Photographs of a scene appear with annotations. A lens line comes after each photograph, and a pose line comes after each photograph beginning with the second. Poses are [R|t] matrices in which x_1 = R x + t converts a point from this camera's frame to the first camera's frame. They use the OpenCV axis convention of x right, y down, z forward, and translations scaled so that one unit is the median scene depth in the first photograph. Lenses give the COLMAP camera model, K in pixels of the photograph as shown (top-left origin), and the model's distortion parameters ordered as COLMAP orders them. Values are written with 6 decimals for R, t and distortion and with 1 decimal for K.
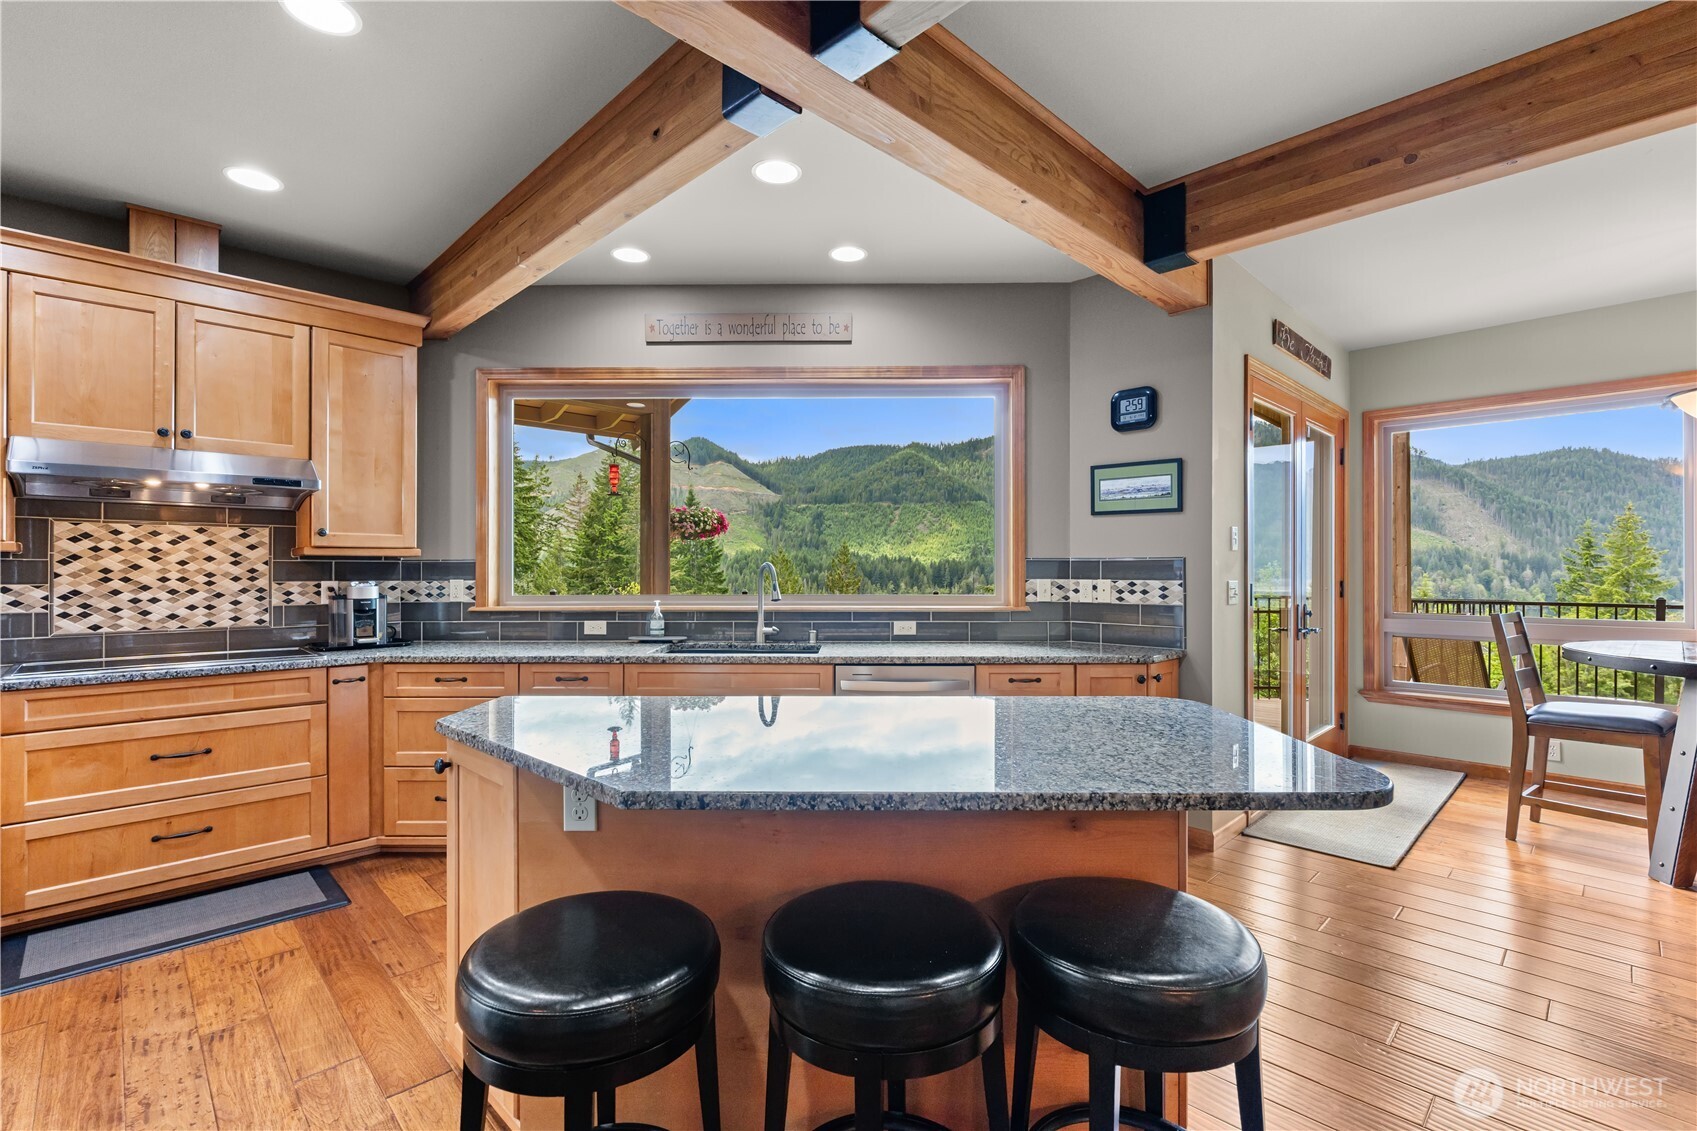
lens RADIAL K [[769.3, 0, 854.5], [0, 769.3, 567.1], [0, 0, 1]] dist [-0.005289, 0.001590]
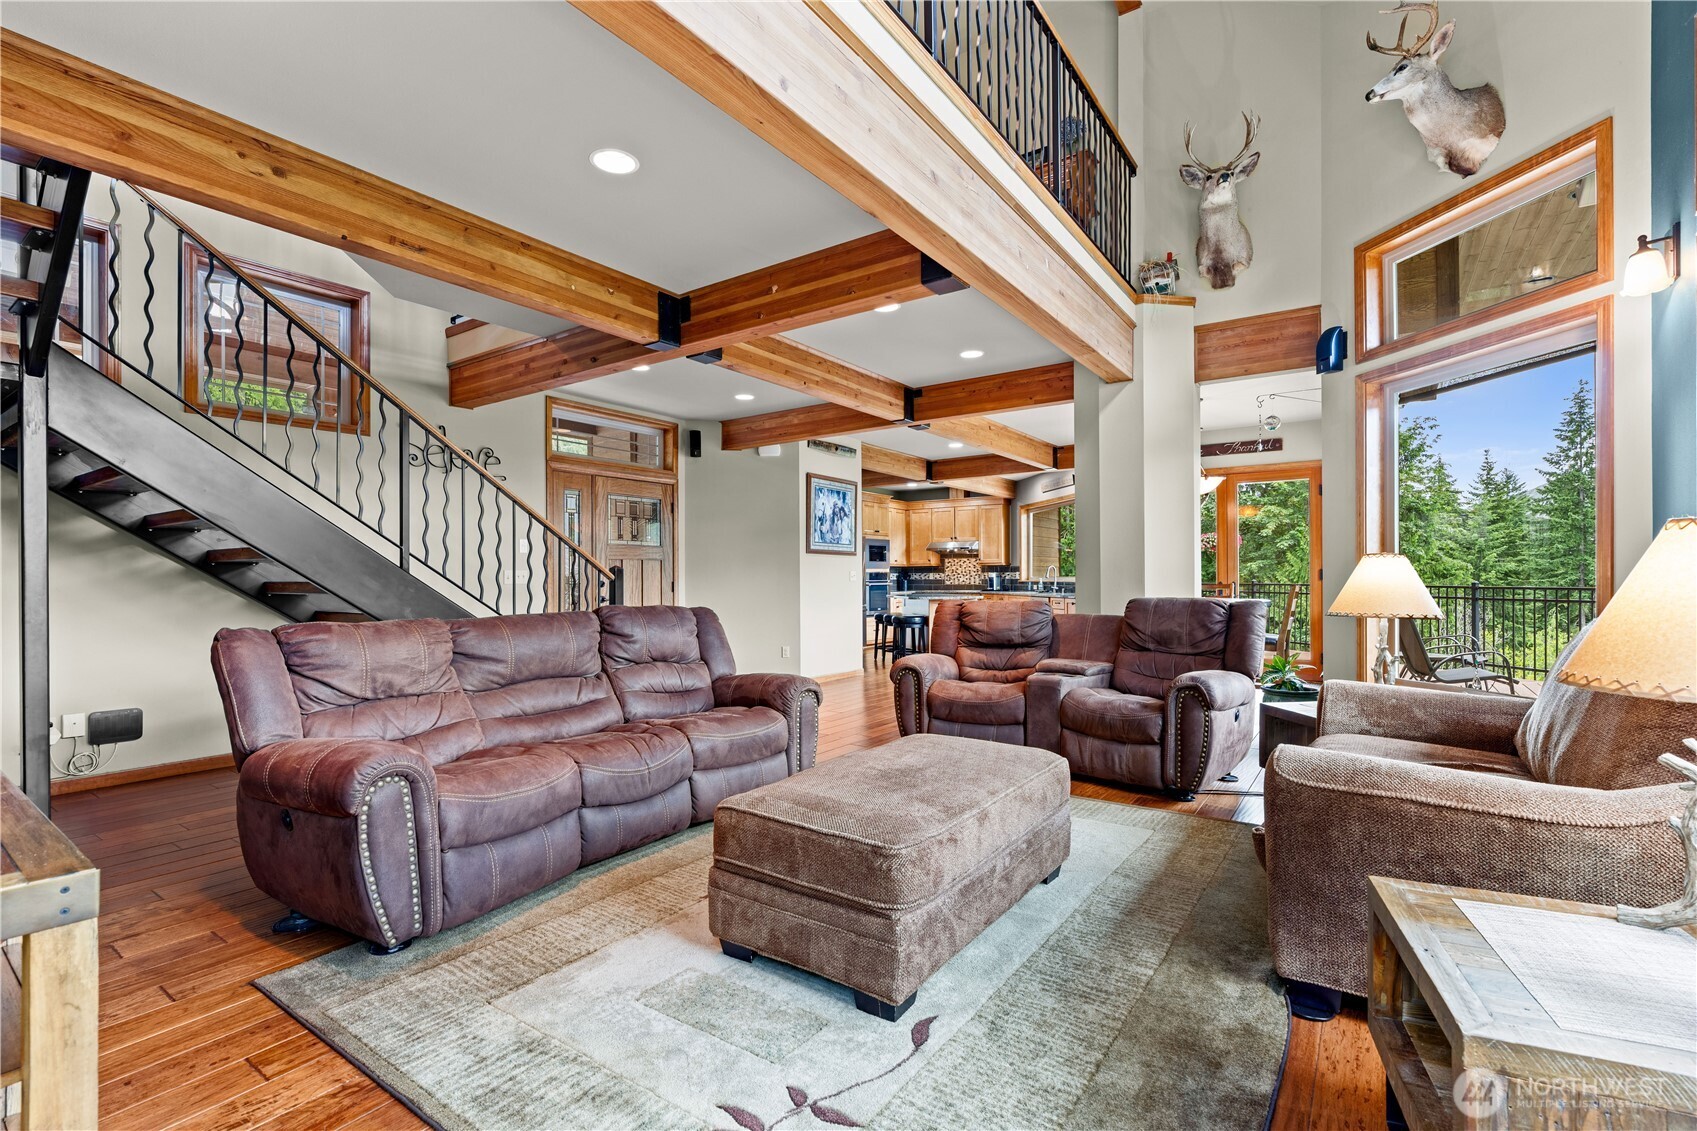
lens RADIAL K [[769.3, 0, 843.4], [0, 769.3, 573.6], [0, 0, 1]] dist [-0.005289, 0.001590]
pose [[0.163255, -0.005392, -0.986569, 2.928828], [0.008102, 0.999959, -0.004124, 0.034951], [0.986551, -0.007320, 0.163292, -0.286303]]
